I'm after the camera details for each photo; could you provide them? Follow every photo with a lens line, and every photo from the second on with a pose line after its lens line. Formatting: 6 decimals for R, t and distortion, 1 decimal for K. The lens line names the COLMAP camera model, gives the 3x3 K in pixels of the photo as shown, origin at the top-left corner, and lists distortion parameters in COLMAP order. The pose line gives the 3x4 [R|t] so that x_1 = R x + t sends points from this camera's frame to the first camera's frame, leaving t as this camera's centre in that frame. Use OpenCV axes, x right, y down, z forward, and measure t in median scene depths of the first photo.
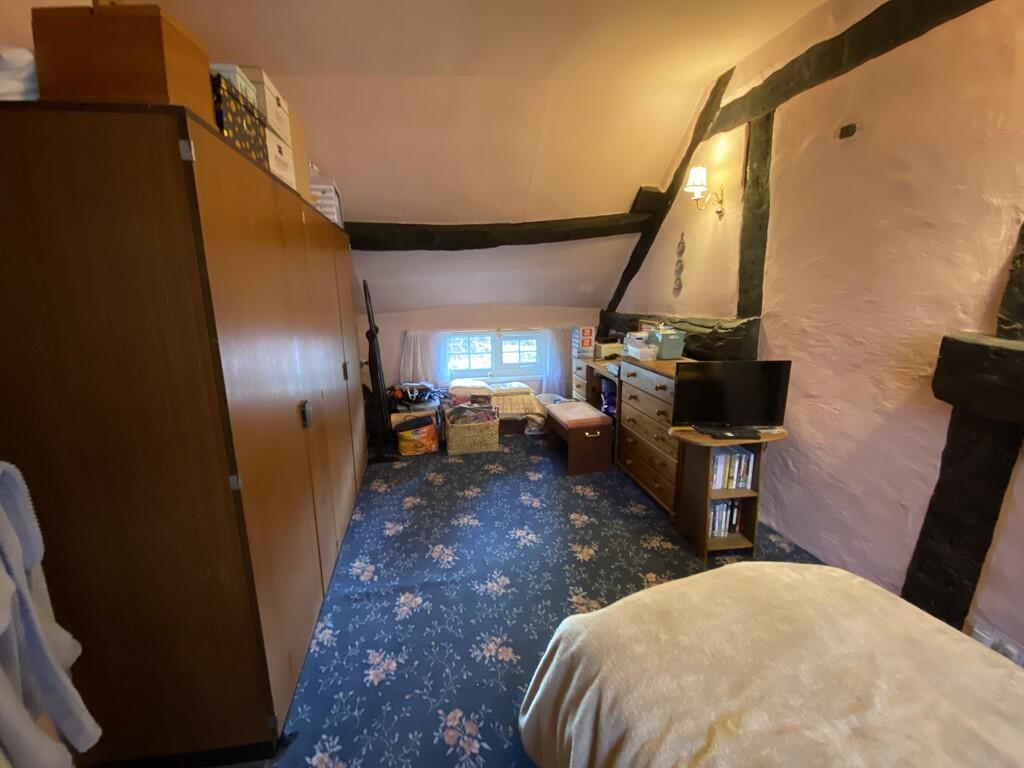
lens RADIAL K [[414.7, 0, 512.0], [0, 414.7, 384.0], [0, 0, 1]] dist [0.043180, -0.034379]
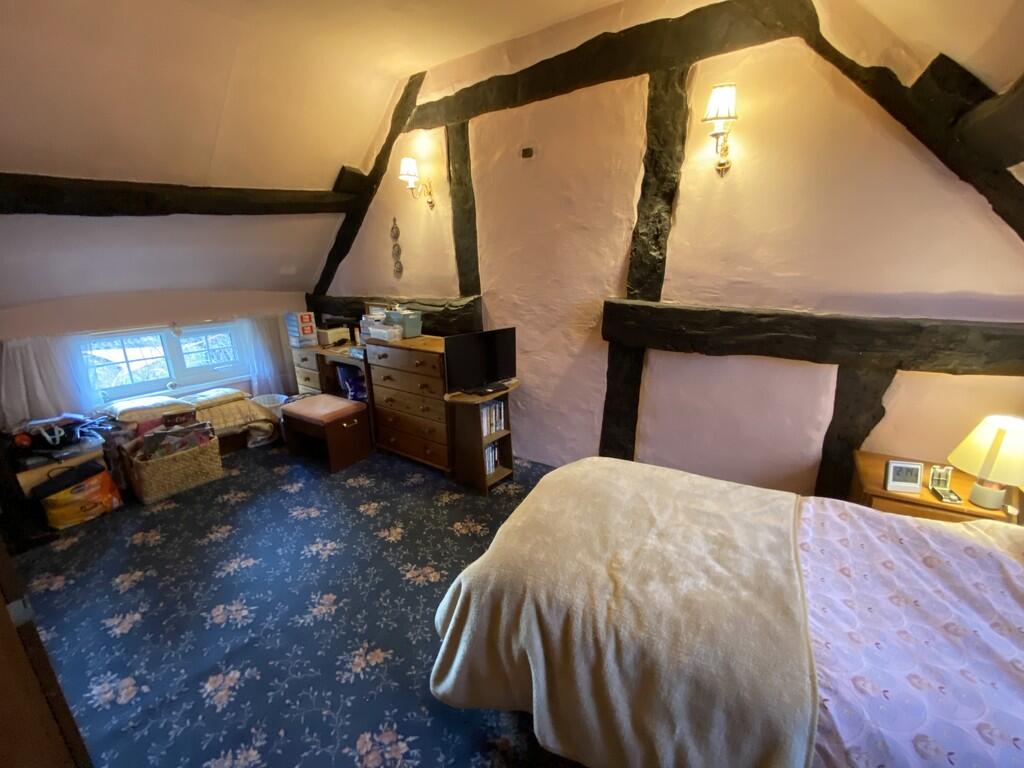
lens RADIAL K [[411.9, 0, 509.7], [0, 411.9, 386.3], [0, 0, 1]] dist [0.041831, -0.033759]
pose [[0.714942, -0.188310, 0.673348, -0.235633], [0.157518, 0.981671, 0.107287, -0.012248], [-0.681209, 0.029360, 0.731500, 0.058886]]
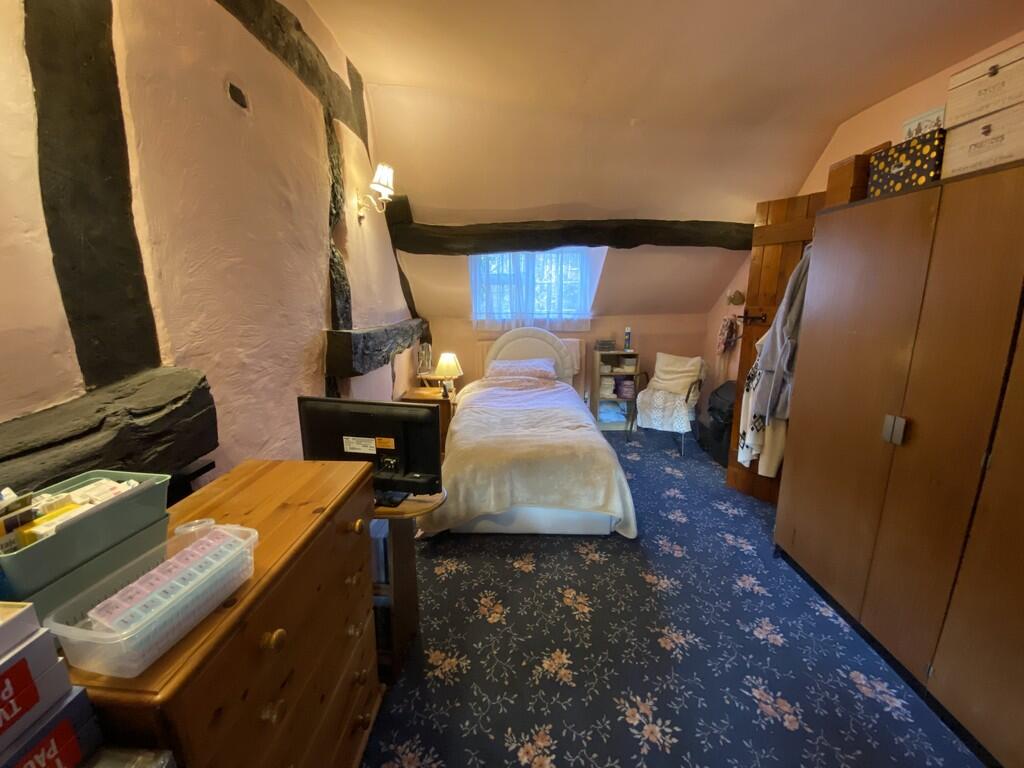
lens RADIAL K [[414.7, 0, 512.0], [0, 414.7, 384.0], [0, 0, 1]] dist [0.043180, -0.034379]
pose [[-0.977224, -0.035135, 0.209282, 0.113619], [0.057368, 0.905739, 0.419936, -0.341828], [-0.204309, 0.422378, -0.883094, 1.447696]]
